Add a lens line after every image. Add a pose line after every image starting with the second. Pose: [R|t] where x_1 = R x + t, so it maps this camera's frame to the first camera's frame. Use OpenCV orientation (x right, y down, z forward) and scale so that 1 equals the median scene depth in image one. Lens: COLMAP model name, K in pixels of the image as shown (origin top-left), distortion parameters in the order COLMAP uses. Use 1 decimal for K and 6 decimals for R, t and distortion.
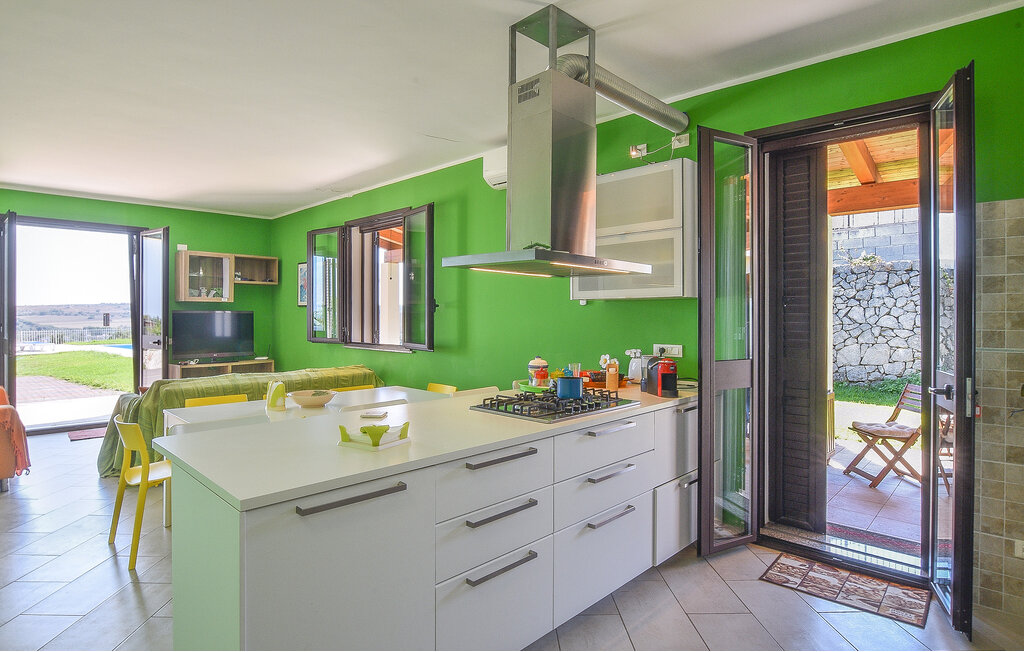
lens RADIAL K [[546.0, 0, 511.1], [0, 546.0, 319.4], [0, 0, 1]] dist [-0.001588, -0.000018]
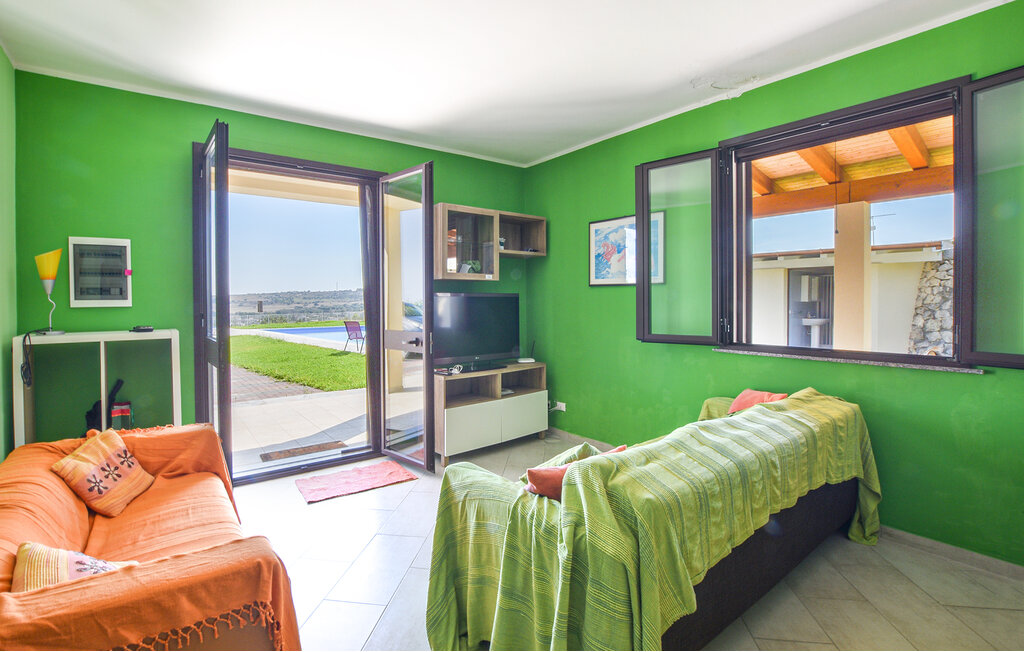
lens RADIAL K [[482.7, 0, 514.4], [0, 482.7, 305.3], [0, 0, 1]] dist [0.000758, -0.000065]
pose [[0.990813, -0.004900, -0.135152, -0.406875], [0.005905, 0.999958, 0.007037, -0.004771], [0.135112, -0.007770, 0.990800, 0.399690]]
